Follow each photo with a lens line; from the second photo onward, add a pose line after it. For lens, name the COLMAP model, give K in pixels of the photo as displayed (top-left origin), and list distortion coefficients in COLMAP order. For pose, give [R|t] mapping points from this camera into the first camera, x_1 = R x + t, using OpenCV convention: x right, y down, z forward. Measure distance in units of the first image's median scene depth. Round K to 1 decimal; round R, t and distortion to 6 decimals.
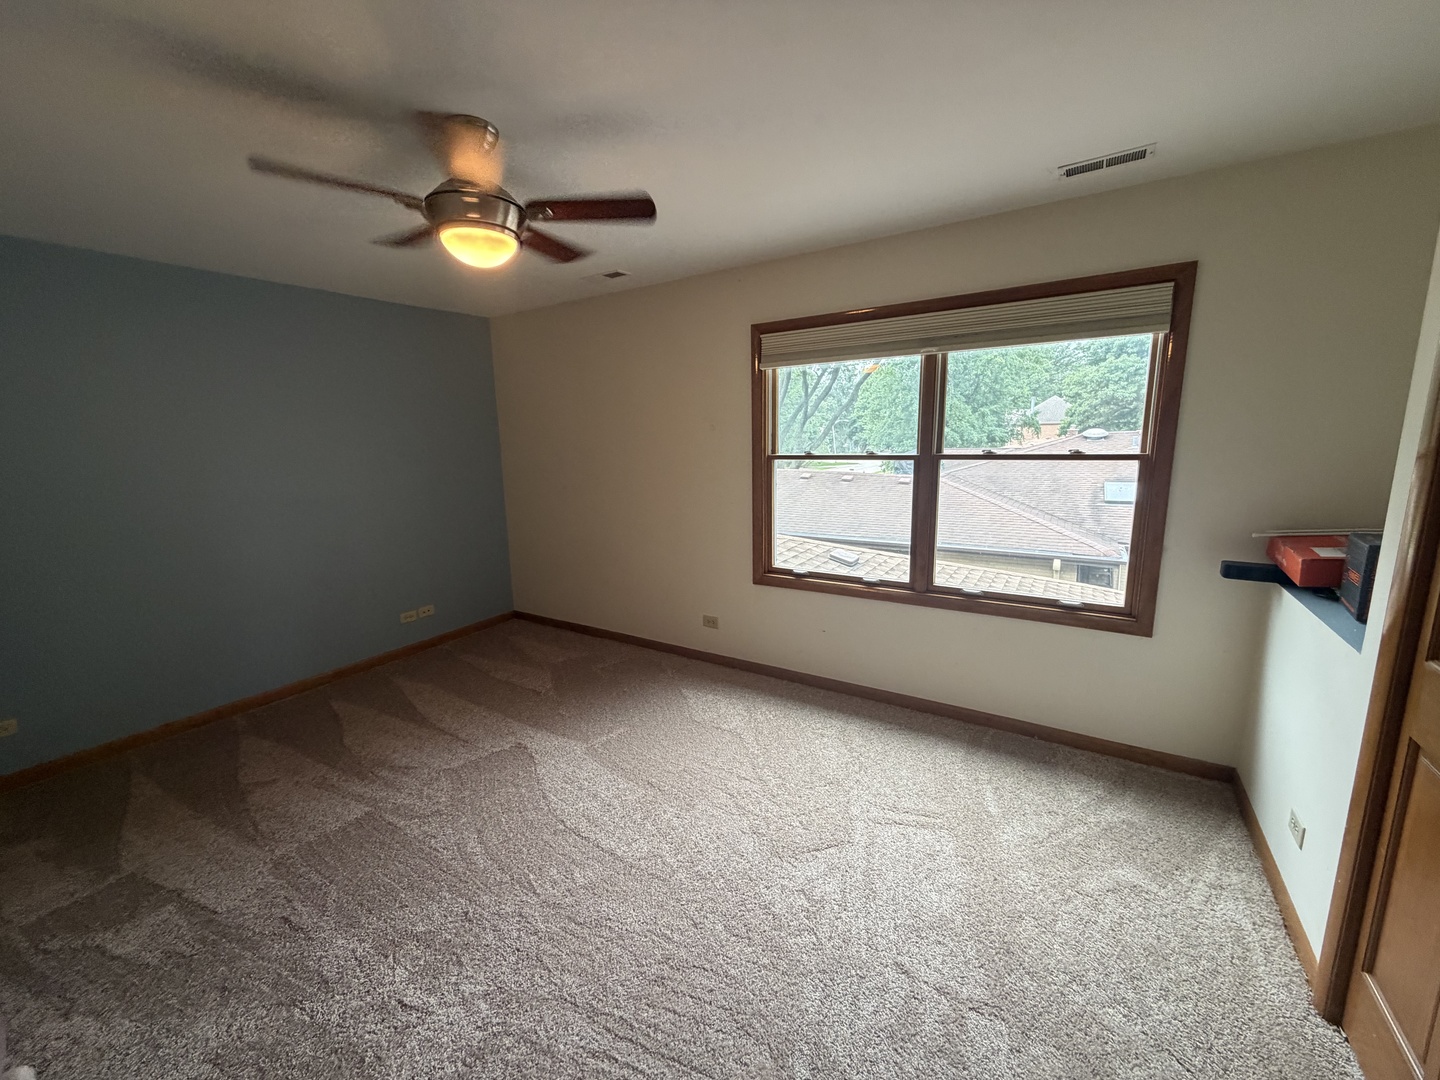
lens RADIAL K [[576.1, 0, 720.0], [0, 576.1, 540.0], [0, 0, 1]] dist [-0.000173, 0.000247]
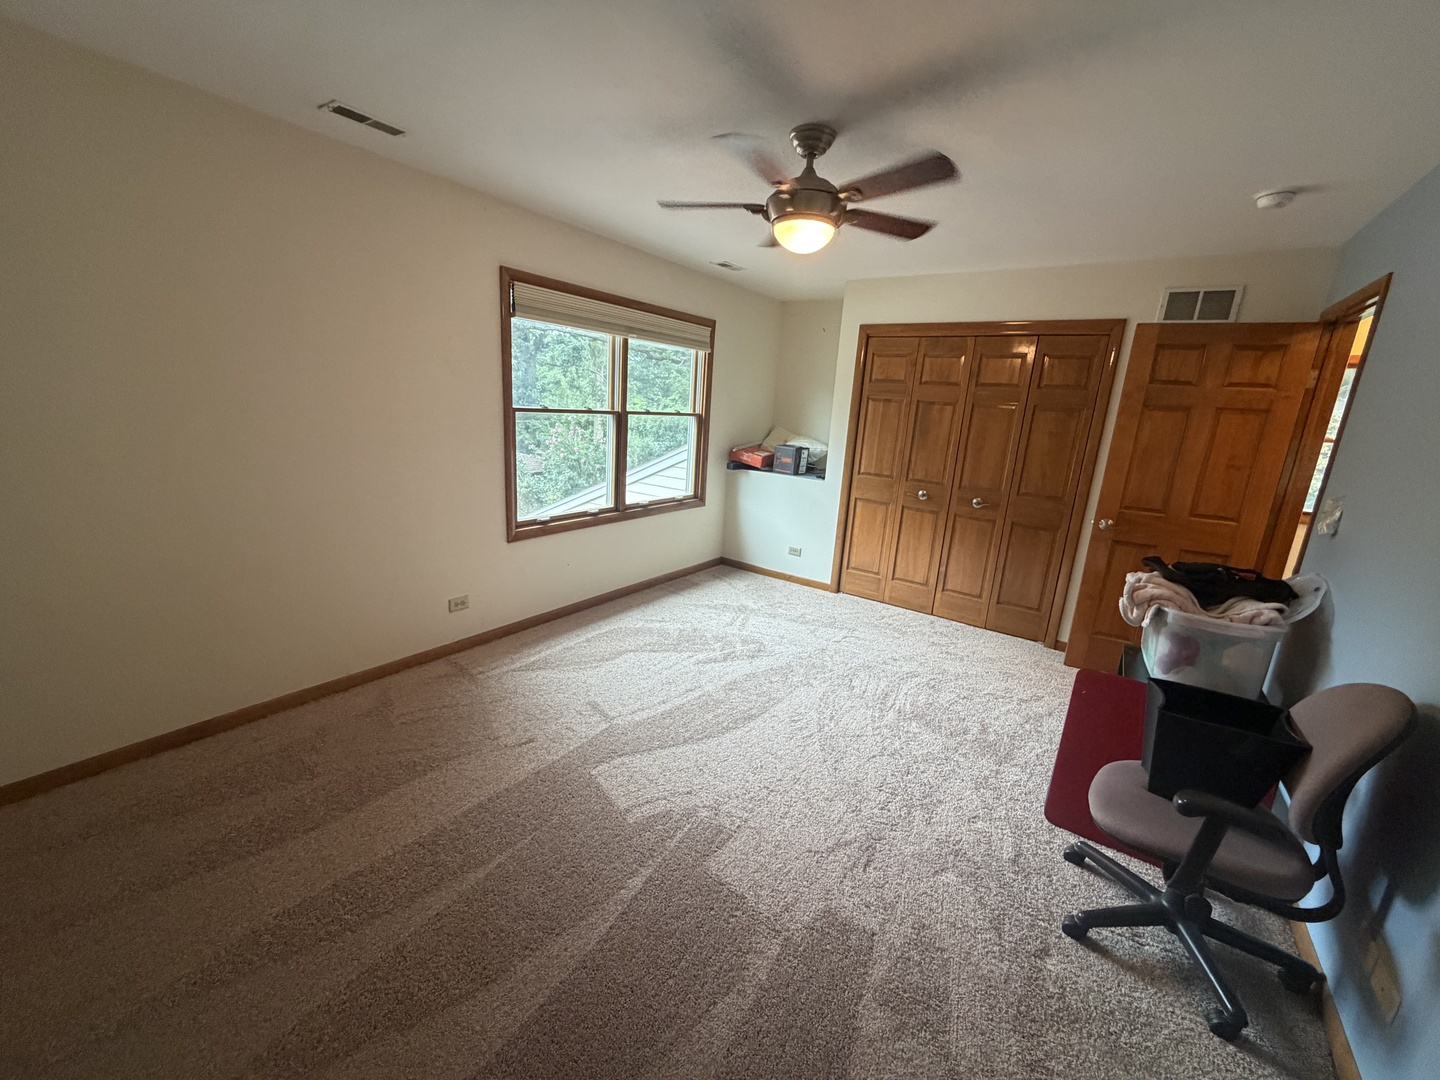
lens RADIAL K [[576.1, 0, 720.0], [0, 576.1, 540.0], [0, 0, 1]] dist [-0.000173, 0.000247]
pose [[0.037973, -0.209570, 0.977056, -0.999917], [0.120903, 0.971542, 0.203688, -0.094459], [-0.991938, 0.110394, 0.062230, 0.677944]]
